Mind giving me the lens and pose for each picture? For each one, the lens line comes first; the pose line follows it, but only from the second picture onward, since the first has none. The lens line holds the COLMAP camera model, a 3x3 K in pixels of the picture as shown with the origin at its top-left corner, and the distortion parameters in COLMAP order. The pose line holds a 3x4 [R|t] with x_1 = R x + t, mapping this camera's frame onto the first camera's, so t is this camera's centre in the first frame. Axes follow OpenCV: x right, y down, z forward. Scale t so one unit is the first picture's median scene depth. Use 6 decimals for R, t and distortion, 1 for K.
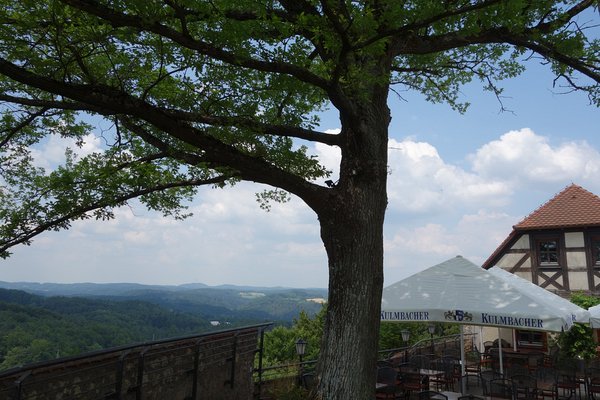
lens RADIAL K [[453.5, 0, 300.0], [0, 453.5, 200.0], [0, 0, 1]] dist [-0.061715, -0.000033]
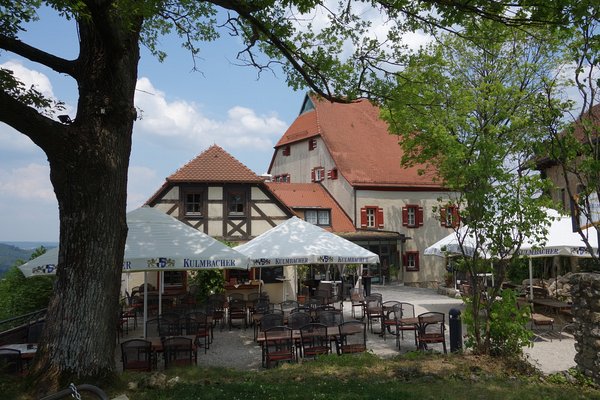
lens RADIAL K [[449.1, 0, 300.0], [0, 449.1, 200.0], [0, 0, 1]] dist [-0.002078, 0.000812]
pose [[0.683524, 0.022931, 0.729568, -0.143928], [-0.106128, 0.992008, 0.068250, 0.005937], [-0.722172, -0.124078, 0.680495, 0.057441]]
